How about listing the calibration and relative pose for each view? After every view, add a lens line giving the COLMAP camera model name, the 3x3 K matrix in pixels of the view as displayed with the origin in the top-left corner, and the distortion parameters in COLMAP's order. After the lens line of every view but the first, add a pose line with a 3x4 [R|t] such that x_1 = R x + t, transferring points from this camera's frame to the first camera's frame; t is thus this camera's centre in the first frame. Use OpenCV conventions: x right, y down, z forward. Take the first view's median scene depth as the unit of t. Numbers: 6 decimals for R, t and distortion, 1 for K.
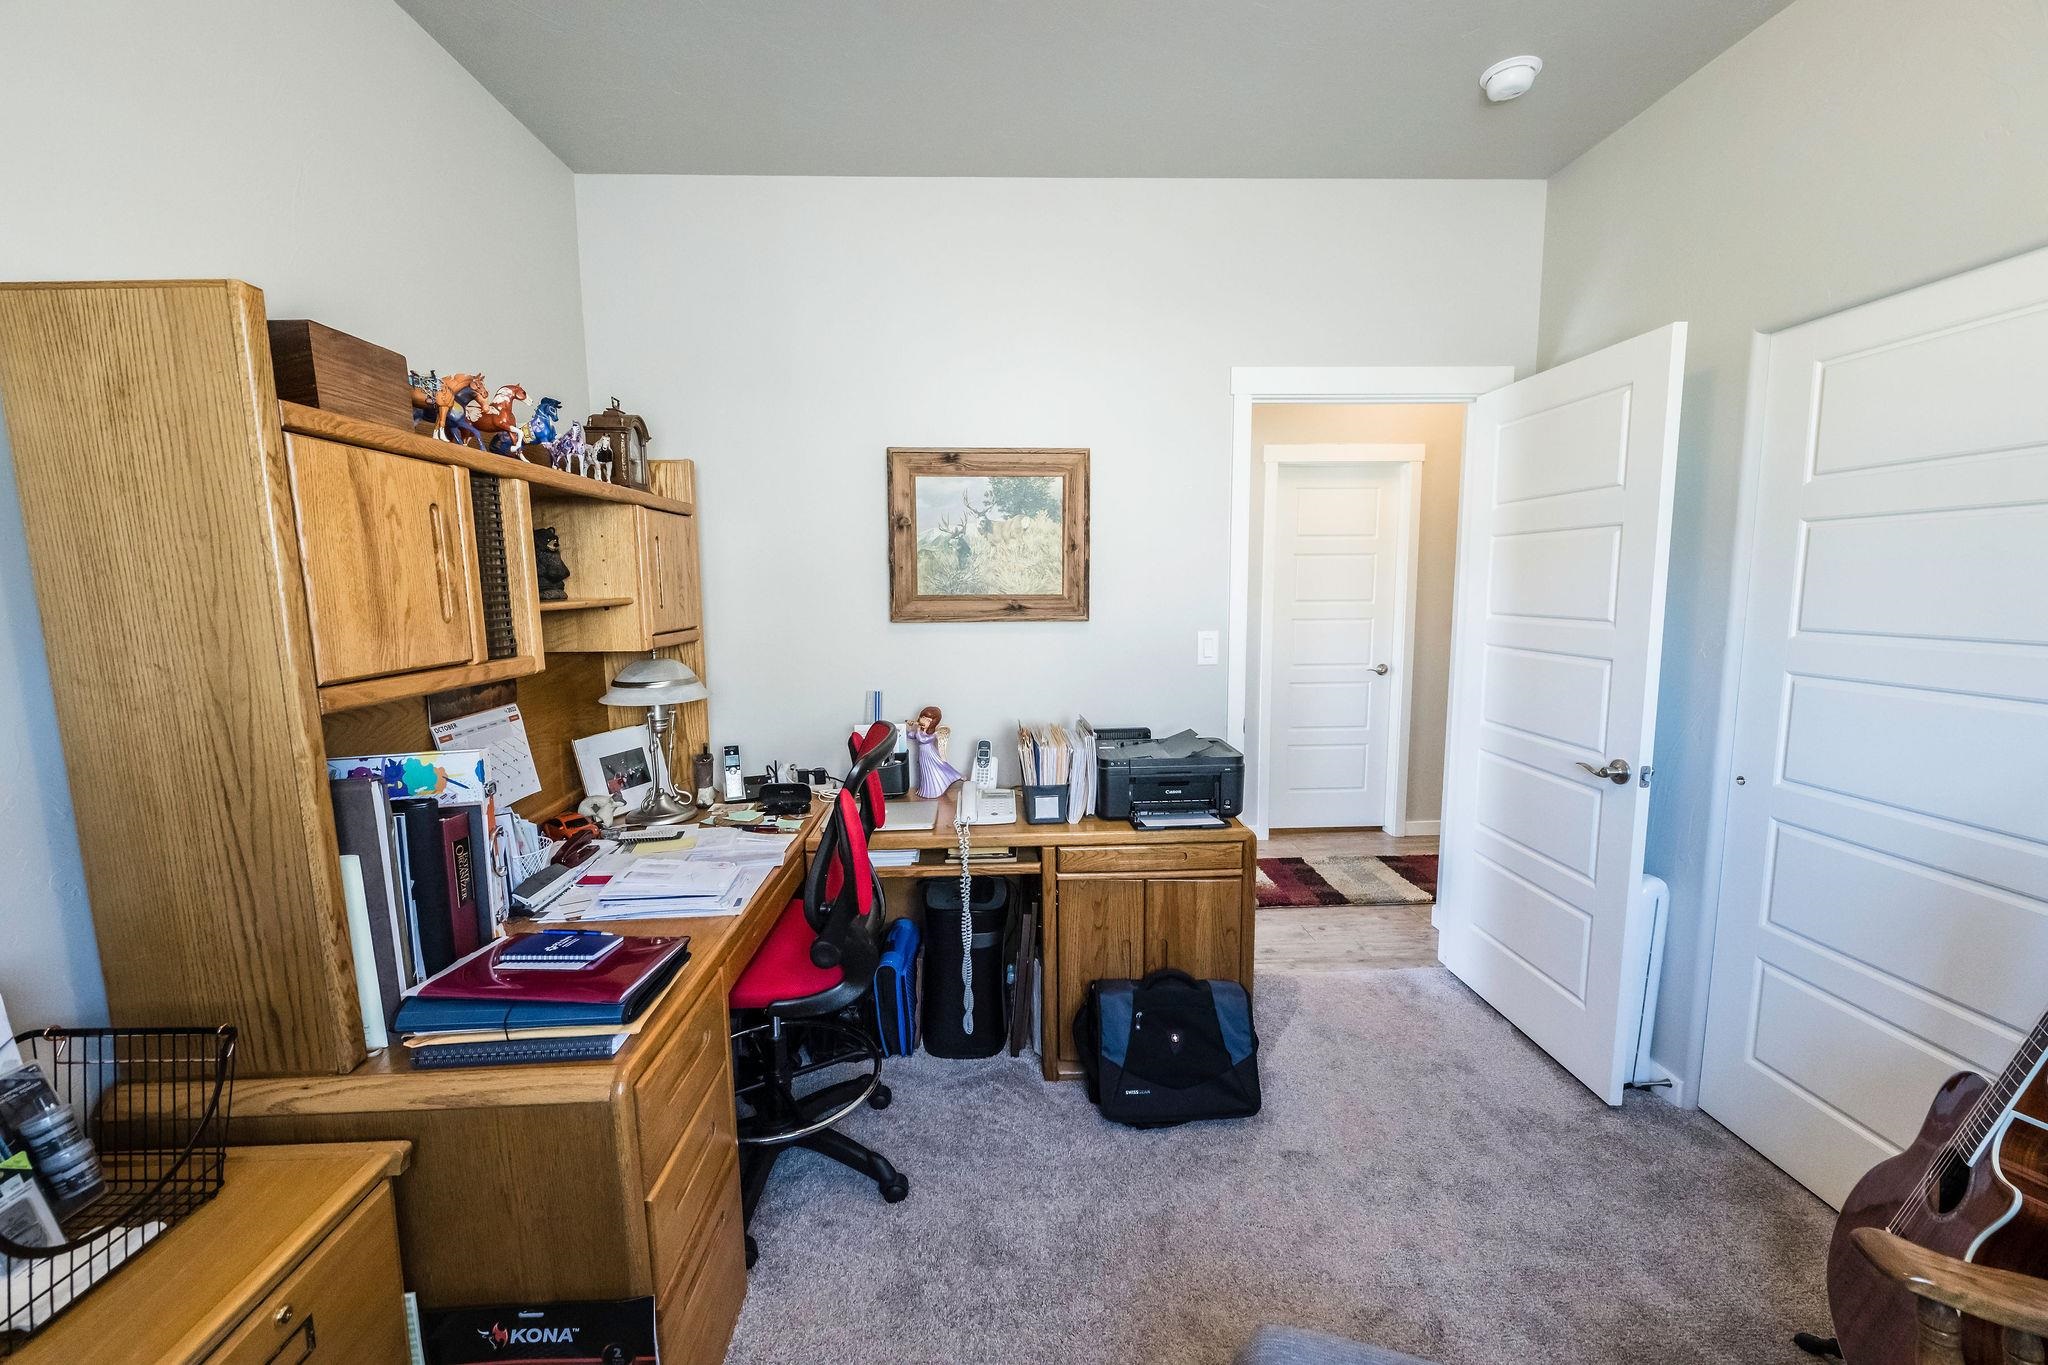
lens RADIAL K [[828.1, 0, 1016.7], [0, 828.1, 686.9], [0, 0, 1]] dist [0.000149, -0.000086]
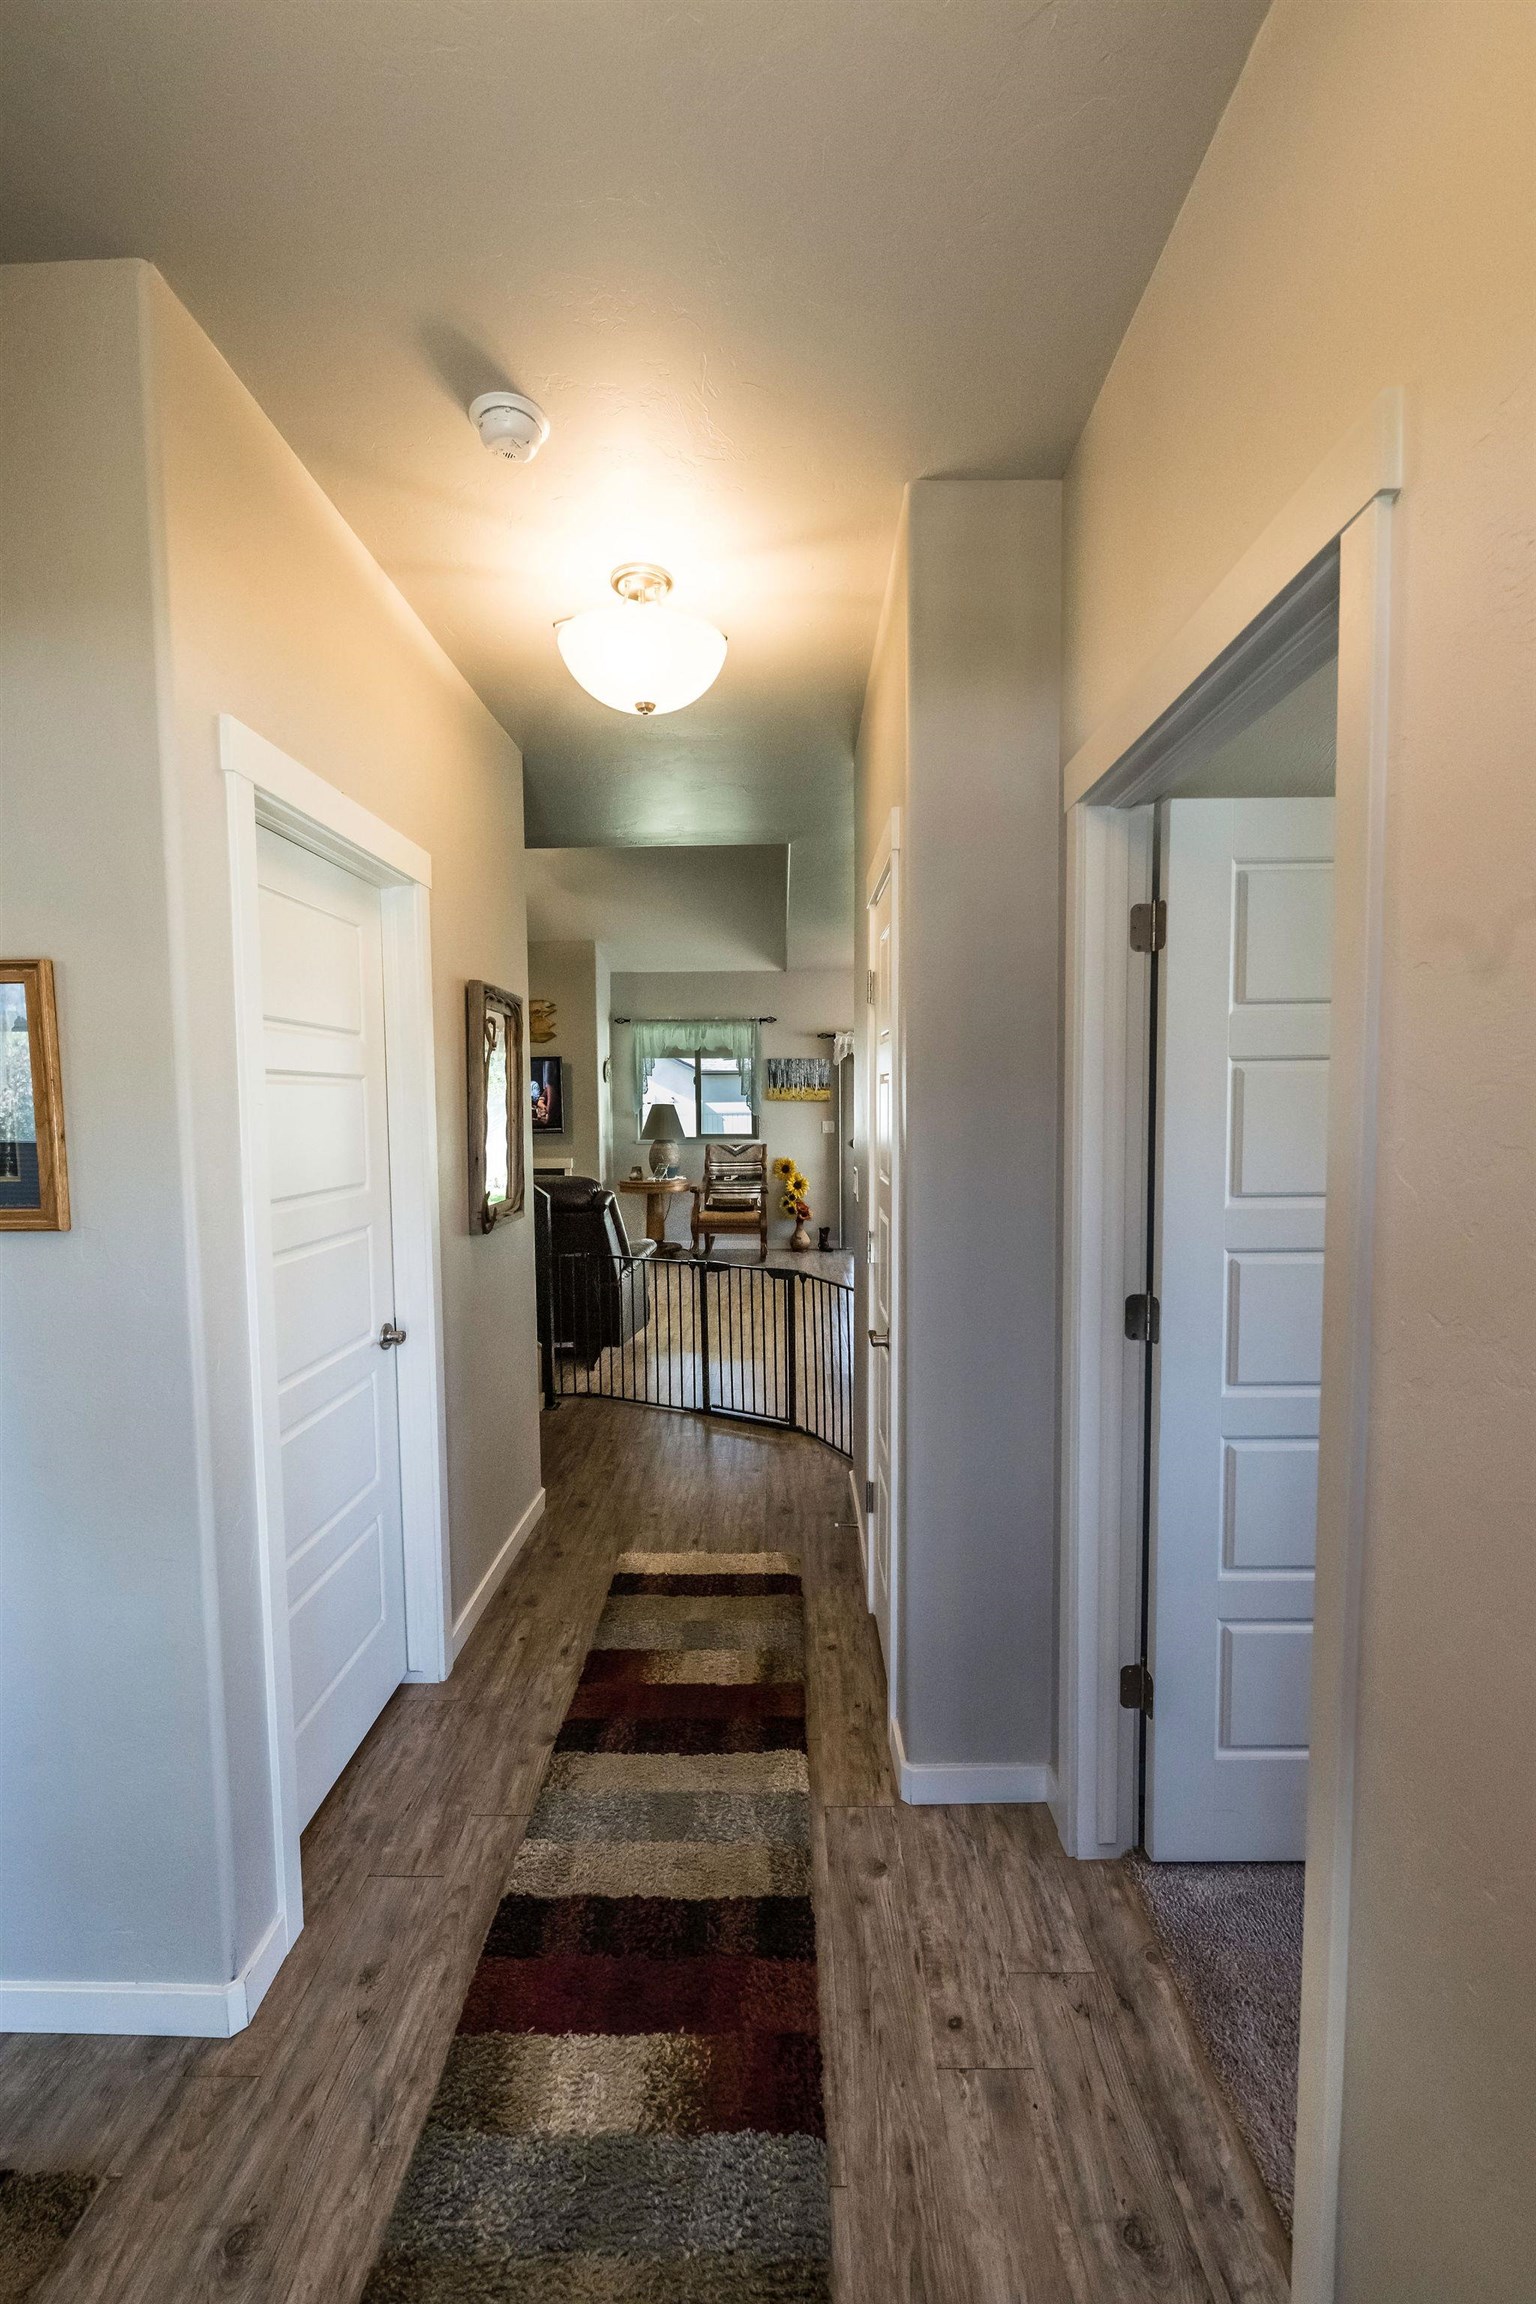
lens RADIAL K [[931.6, 0, 768.0], [0, 931.6, 1152.0], [0, 0, 1]] dist [0.000149, -0.000086]
pose [[0.055958, -0.047600, 0.997298, -0.045999], [0.136630, 0.989831, 0.039577, -0.124078], [-0.989040, 0.134046, 0.061893, 0.853063]]
